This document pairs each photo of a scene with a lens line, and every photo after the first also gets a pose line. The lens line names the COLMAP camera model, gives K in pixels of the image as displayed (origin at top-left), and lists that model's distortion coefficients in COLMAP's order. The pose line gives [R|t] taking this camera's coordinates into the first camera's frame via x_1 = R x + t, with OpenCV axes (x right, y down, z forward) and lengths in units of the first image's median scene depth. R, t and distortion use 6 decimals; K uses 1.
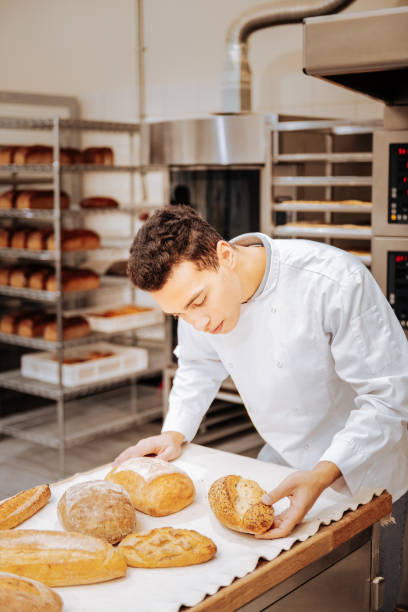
lens RADIAL K [[899.1, 0, 204.0], [0, 899.1, 306.0], [0, 0, 1]] dist [-0.018563, -0.109047]
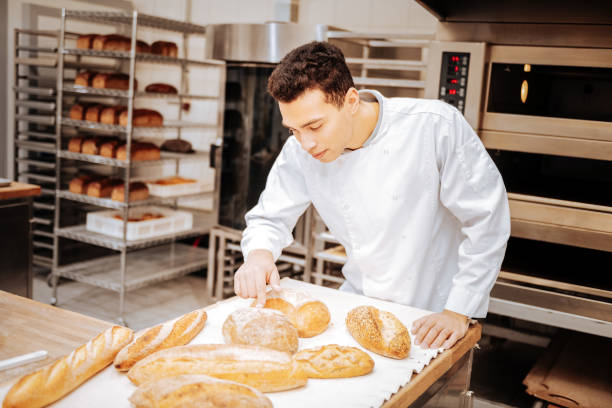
lens RADIAL K [[707.1, 0, 306.0], [0, 707.1, 204.0], [0, 0, 1]] dist [-0.011487, -0.018246]
pose [[0.982531, 0.051954, 0.178698, -0.096117], [-0.054292, 0.998491, 0.008219, 0.022523], [-0.178001, -0.017777, 0.983870, 0.040339]]
